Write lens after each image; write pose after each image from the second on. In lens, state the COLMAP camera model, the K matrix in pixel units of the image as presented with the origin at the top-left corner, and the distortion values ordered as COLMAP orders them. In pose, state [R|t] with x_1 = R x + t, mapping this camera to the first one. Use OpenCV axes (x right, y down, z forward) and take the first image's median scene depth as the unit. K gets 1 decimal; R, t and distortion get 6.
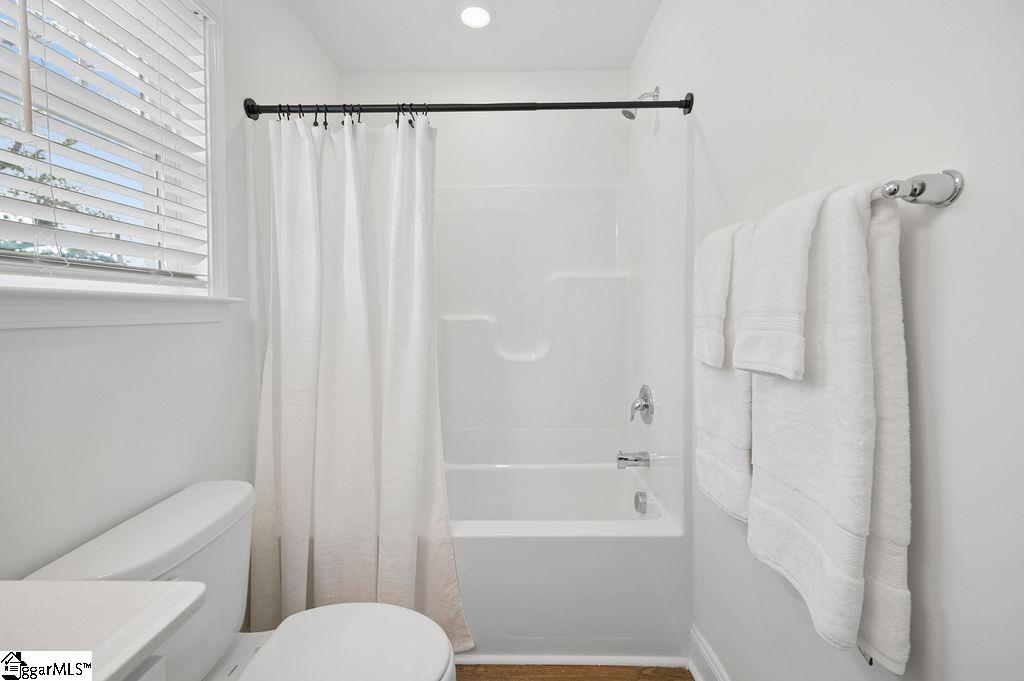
lens RADIAL K [[405.7, 0, 513.9], [0, 405.7, 324.4], [0, 0, 1]] dist [-0.001531, -0.000242]
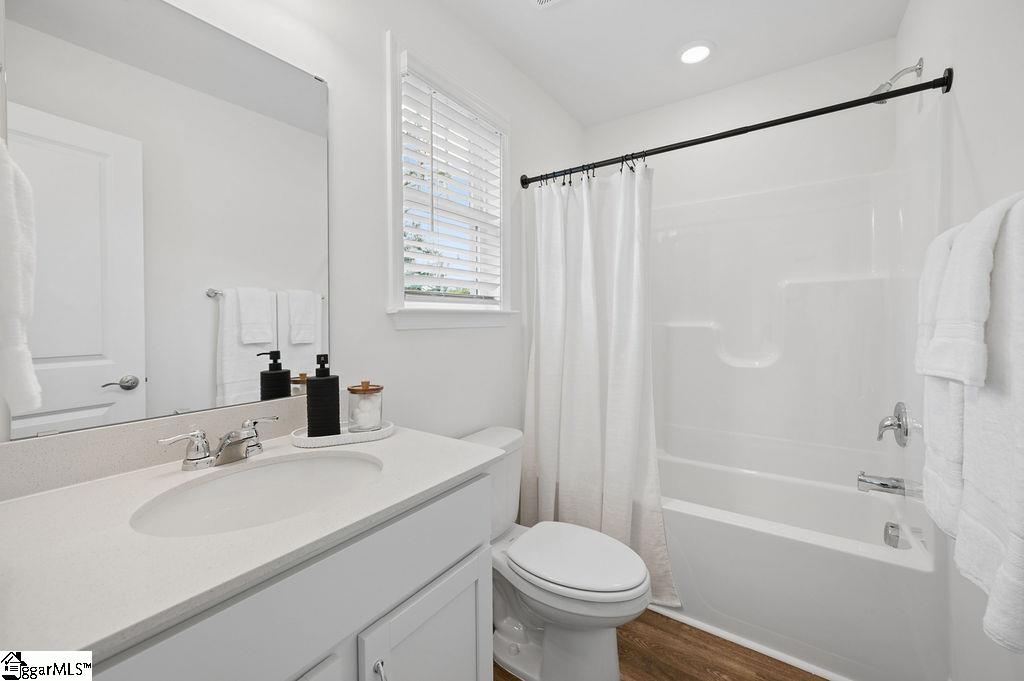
lens RADIAL K [[405.7, 0, 513.9], [0, 405.7, 324.4], [0, 0, 1]] dist [-0.001531, -0.000242]
pose [[0.830571, 0.003254, -0.556903, 0.150174], [-0.012448, 0.999842, -0.012724, 0.004253], [0.556773, 0.017500, 0.830480, -0.248906]]
